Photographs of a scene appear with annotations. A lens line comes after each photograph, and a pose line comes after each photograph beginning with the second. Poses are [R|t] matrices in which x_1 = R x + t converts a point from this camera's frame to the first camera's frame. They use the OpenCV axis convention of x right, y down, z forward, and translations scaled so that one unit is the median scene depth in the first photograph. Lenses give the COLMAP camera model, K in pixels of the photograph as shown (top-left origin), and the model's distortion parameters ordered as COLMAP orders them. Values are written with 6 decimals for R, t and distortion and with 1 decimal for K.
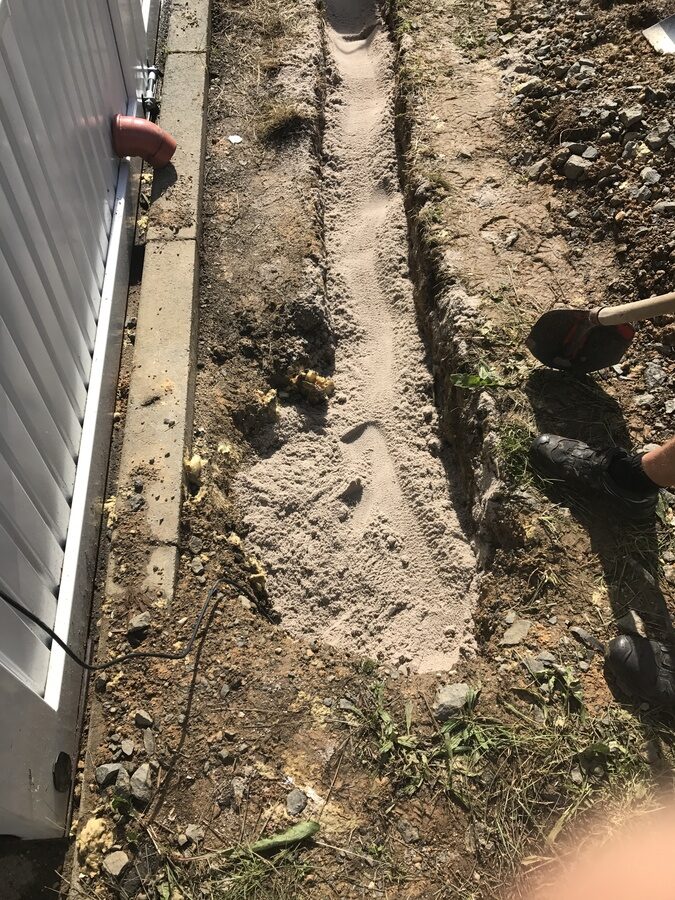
lens RADIAL K [[741.4, 0, 336.2], [0, 741.4, 451.8], [0, 0, 1]] dist [0.005494, 0.003108]
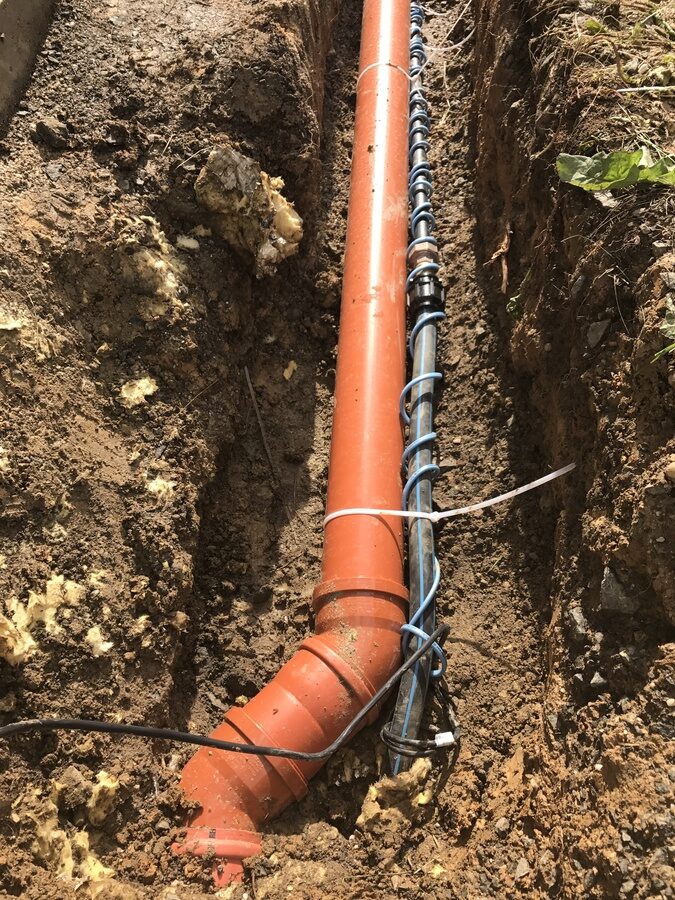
lens RADIAL K [[741.4, 0, 339.8], [0, 741.4, 448.3], [0, 0, 1]] dist [0.005494, 0.003108]
pose [[0.992483, 0.095502, -0.076524, 0.078447], [-0.096984, 0.995159, -0.015879, 0.054647], [0.074637, 0.023182, 0.996941, 0.558426]]
